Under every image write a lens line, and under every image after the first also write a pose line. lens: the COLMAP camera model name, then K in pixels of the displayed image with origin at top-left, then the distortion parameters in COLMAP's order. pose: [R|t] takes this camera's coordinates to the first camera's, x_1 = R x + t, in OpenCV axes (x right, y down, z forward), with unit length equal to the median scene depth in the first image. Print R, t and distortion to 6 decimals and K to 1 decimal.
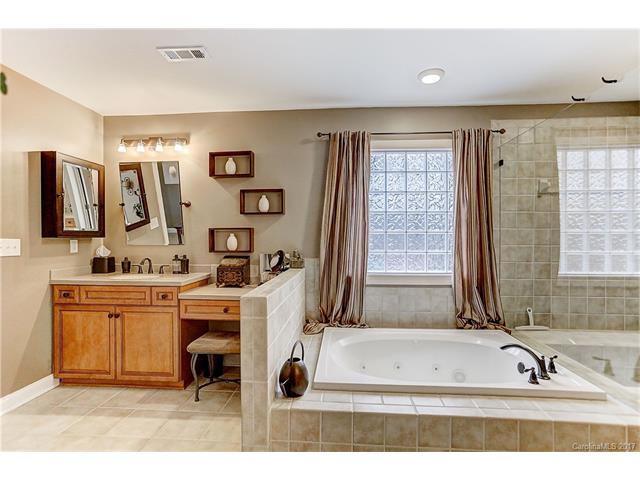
lens RADIAL K [[313.2, 0, 319.1], [0, 313.2, 234.9], [0, 0, 1]] dist [-0.050567, 0.034962]
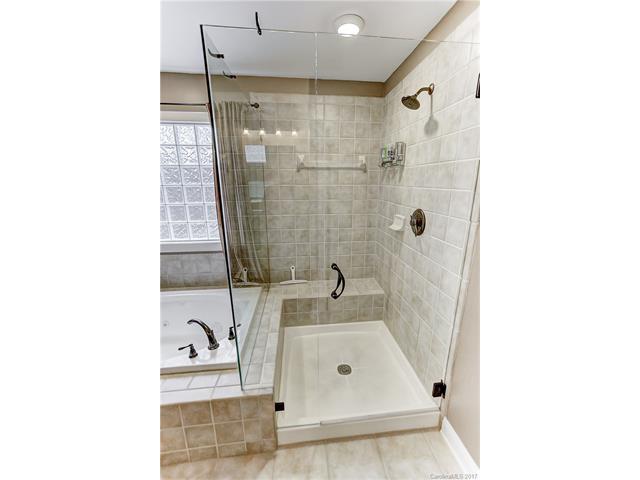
lens RADIAL K [[234.9, 0, 320.0], [0, 234.9, 240.0], [0, 0, 1]] dist [-0.028528, -0.000016]
pose [[0.982627, -0.046317, 0.179718, 0.627945], [0.001882, 0.970794, 0.239908, -0.085195], [-0.185581, -0.235402, 0.954016, 0.121464]]
